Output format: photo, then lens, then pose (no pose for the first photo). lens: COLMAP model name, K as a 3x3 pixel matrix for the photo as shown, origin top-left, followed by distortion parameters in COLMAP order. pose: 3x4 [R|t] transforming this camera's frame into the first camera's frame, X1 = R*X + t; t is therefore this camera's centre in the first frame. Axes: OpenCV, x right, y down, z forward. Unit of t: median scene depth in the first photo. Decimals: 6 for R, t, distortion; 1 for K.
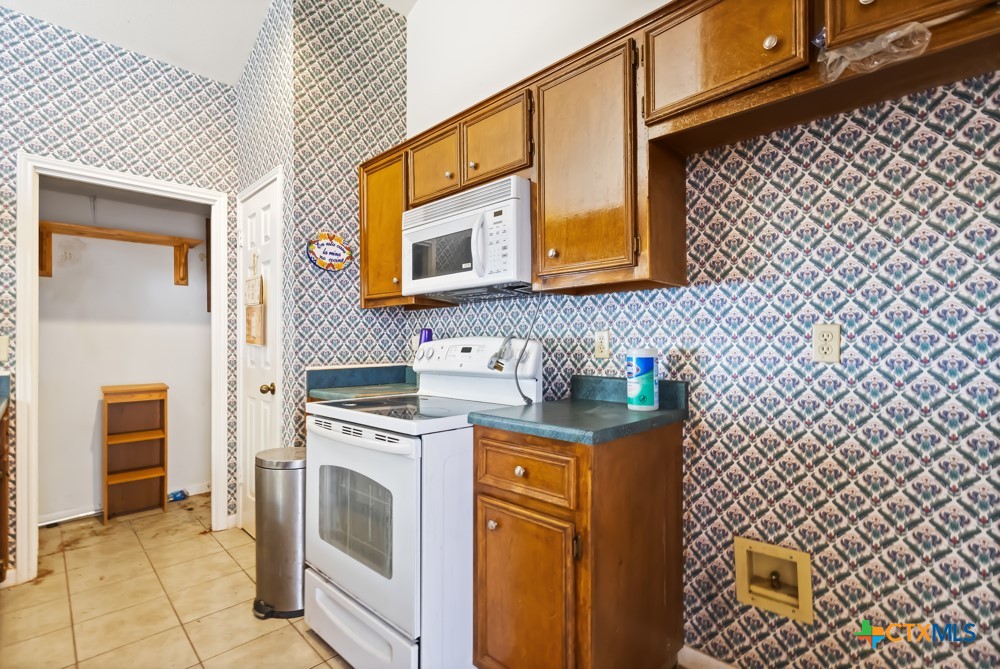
lens RADIAL K [[464.1, 0, 502.1], [0, 464.1, 338.9], [0, 0, 1]] dist [0.001058, 0.000687]
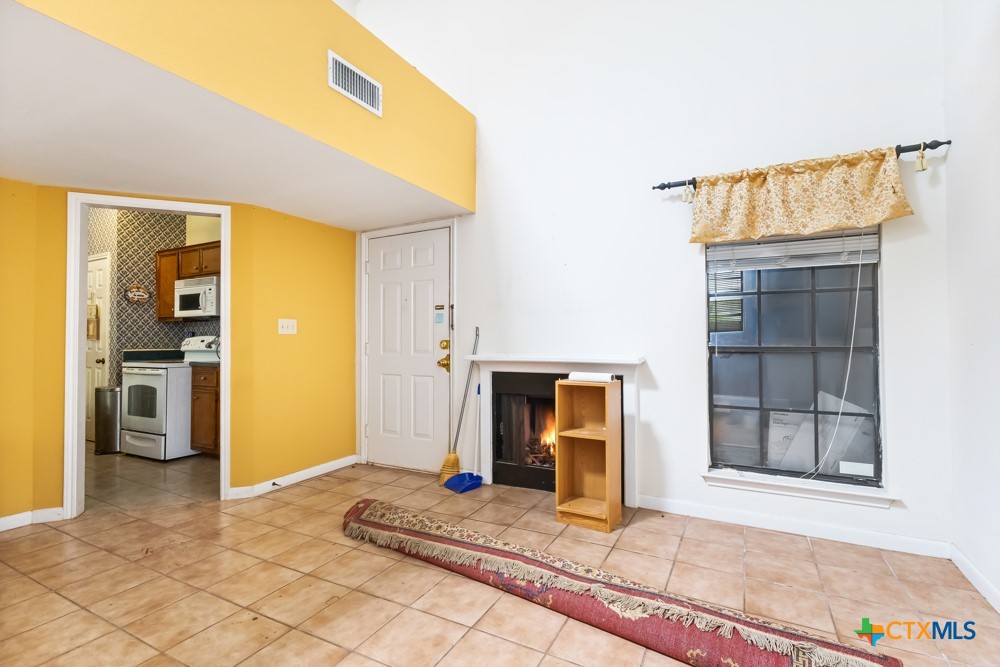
lens RADIAL K [[460.2, 0, 500.0], [0, 460.2, 333.5], [0, 0, 1]] dist [0.003959, 0.000599]
pose [[0.960348, 0.007141, 0.278713, 0.721498], [-0.002651, 0.999861, -0.016482, 0.018861], [-0.278791, 0.015090, 0.960233, -1.687392]]
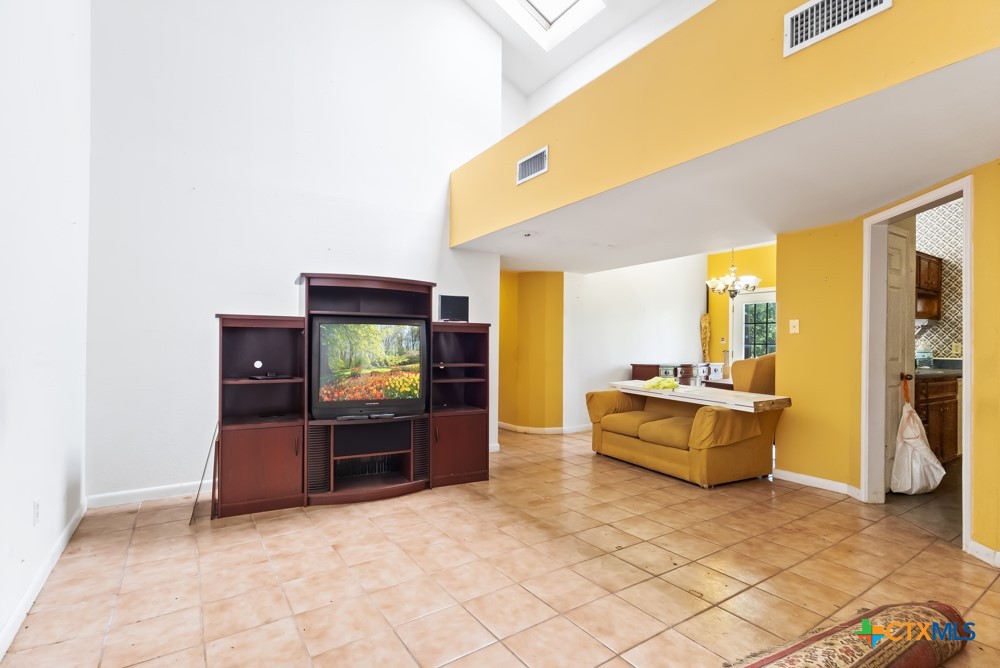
lens RADIAL K [[469.9, 0, 496.9], [0, 469.9, 346.4], [0, 0, 1]] dist [0.001860, 0.000595]
pose [[-0.204755, 0.007025, -0.978788, 1.742053], [-0.006412, 0.999943, 0.008518, 0.009216], [0.978792, 0.008020, -0.204698, -0.893386]]
